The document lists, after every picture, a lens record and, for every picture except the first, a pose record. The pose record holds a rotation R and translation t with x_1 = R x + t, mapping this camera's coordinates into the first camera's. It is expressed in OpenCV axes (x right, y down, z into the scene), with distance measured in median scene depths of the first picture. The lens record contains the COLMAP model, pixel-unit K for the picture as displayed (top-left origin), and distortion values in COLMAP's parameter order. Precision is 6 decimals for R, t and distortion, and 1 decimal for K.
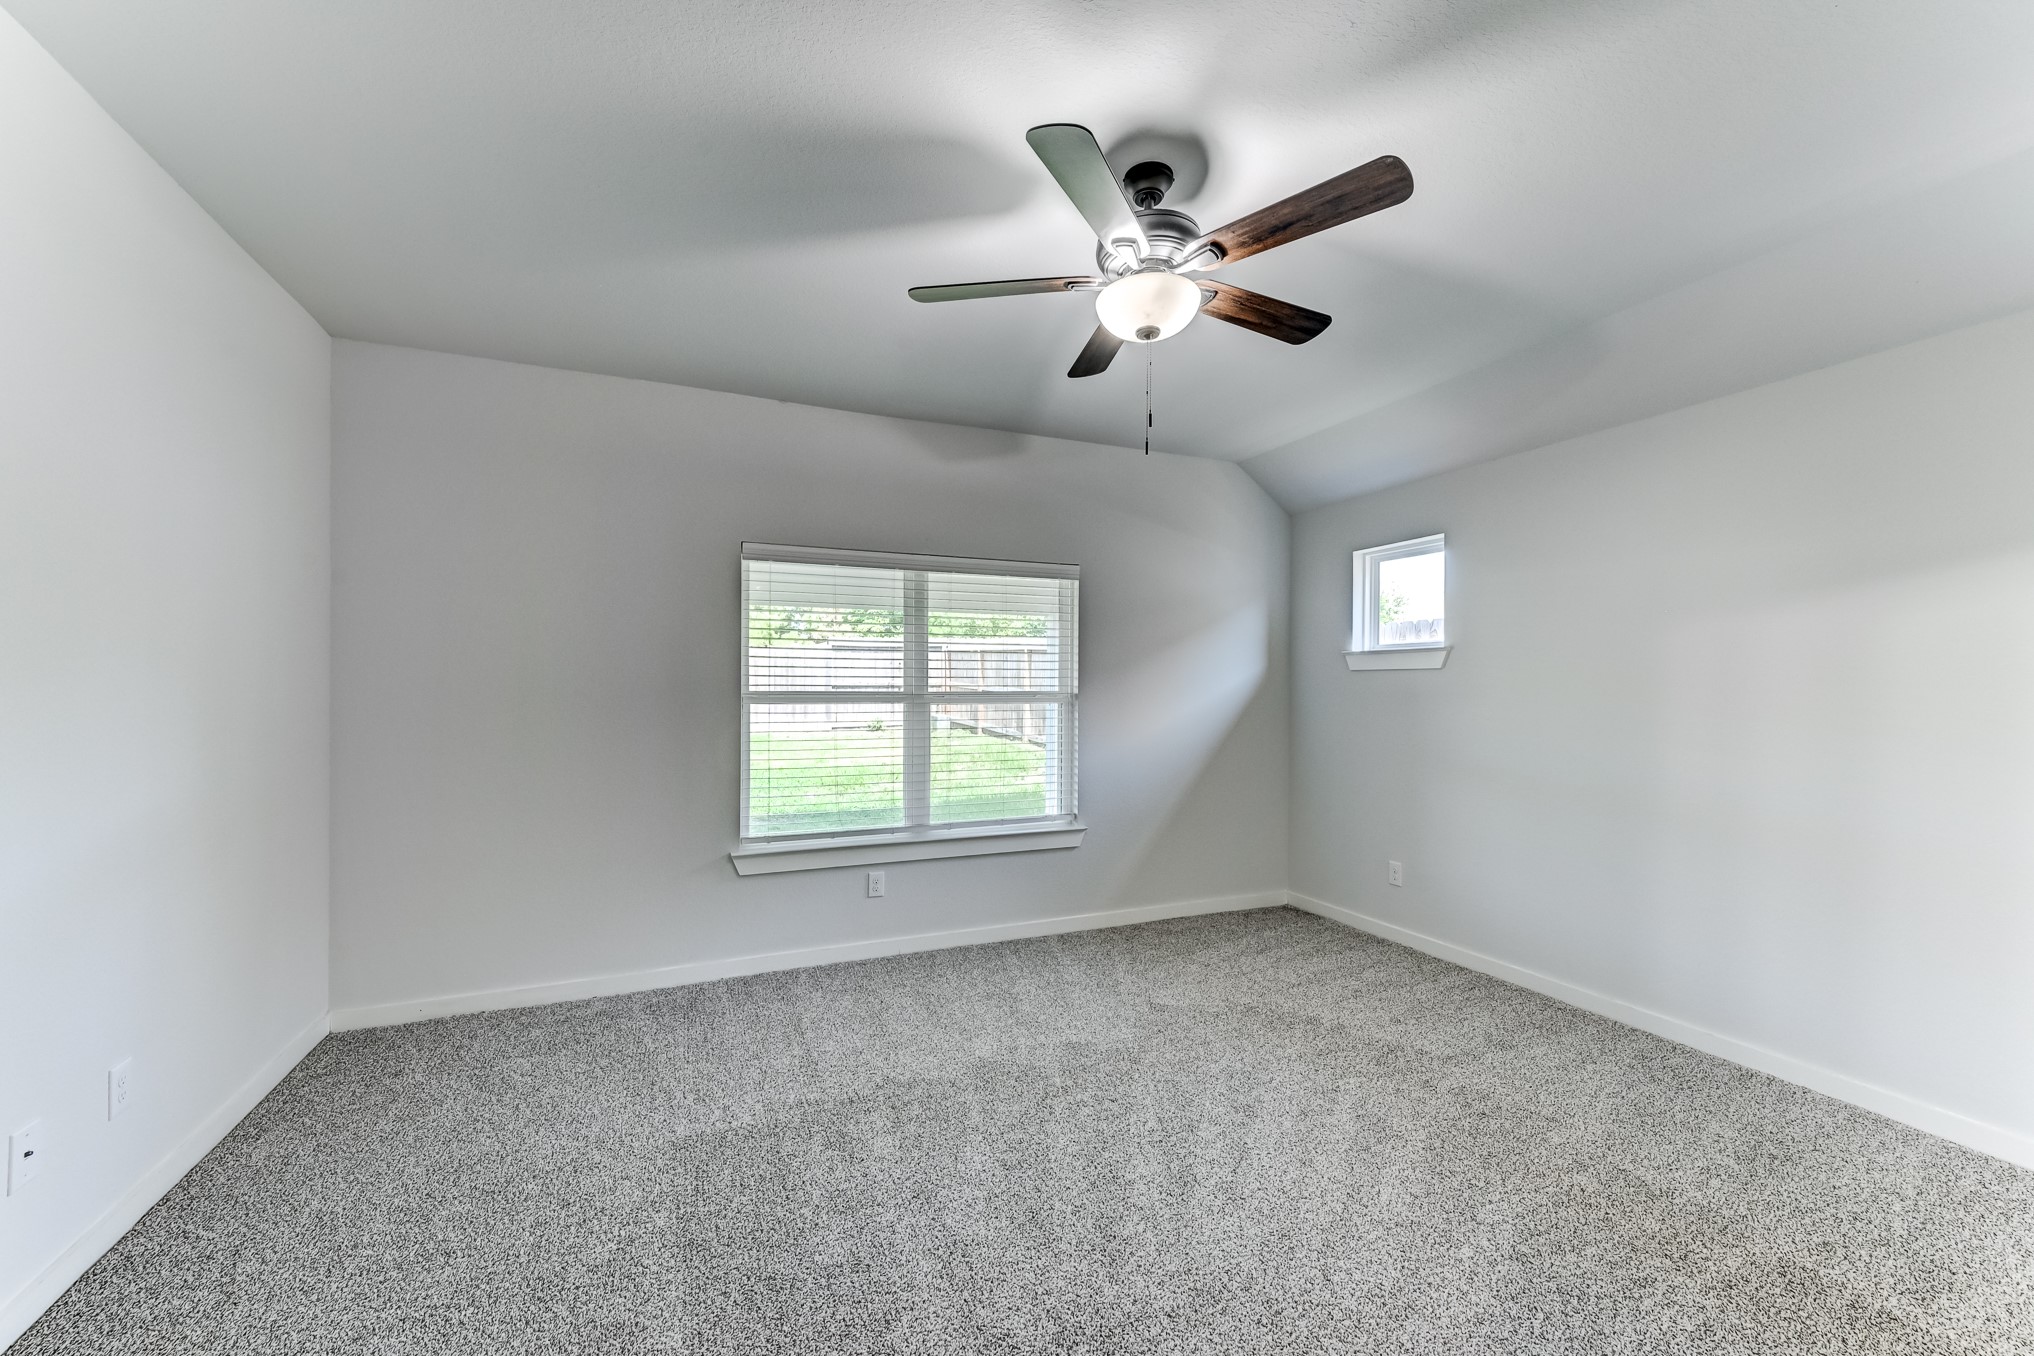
lens RADIAL K [[789.6, 0, 1015.8], [0, 789.6, 684.0], [0, 0, 1]] dist [0.006968, -0.000007]
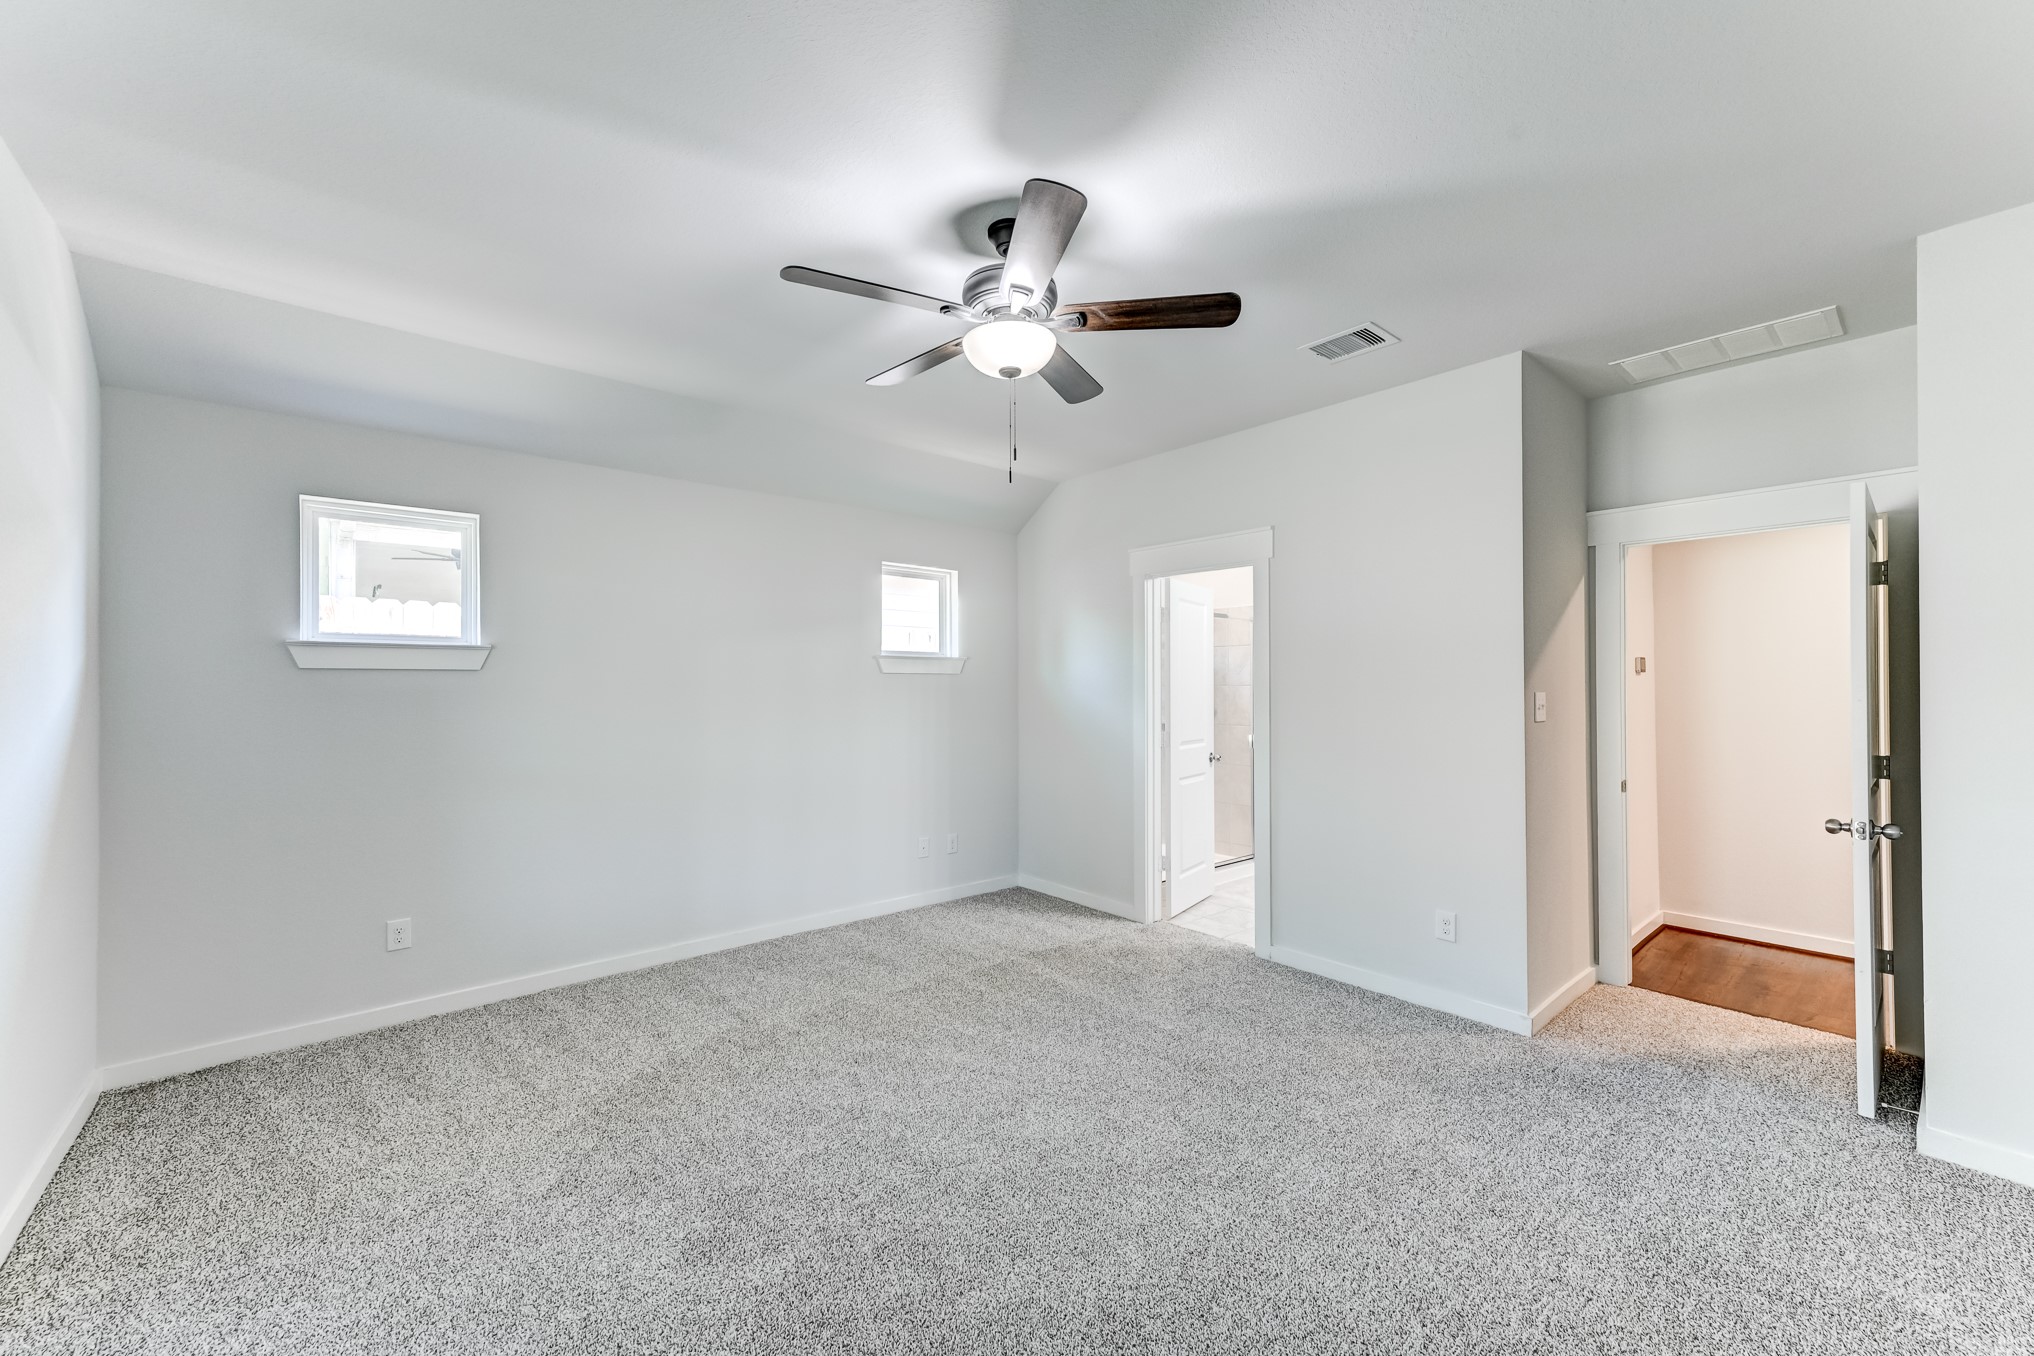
lens RADIAL K [[789.6, 0, 1016.2], [0, 789.6, 674.3], [0, 0, 1]] dist [0.006968, -0.000007]
pose [[-0.284210, 0.004712, 0.958751, -0.560843], [0.001477, 0.999989, -0.004477, -0.012247], [-0.958761, 0.000144, -0.284214, 0.831555]]
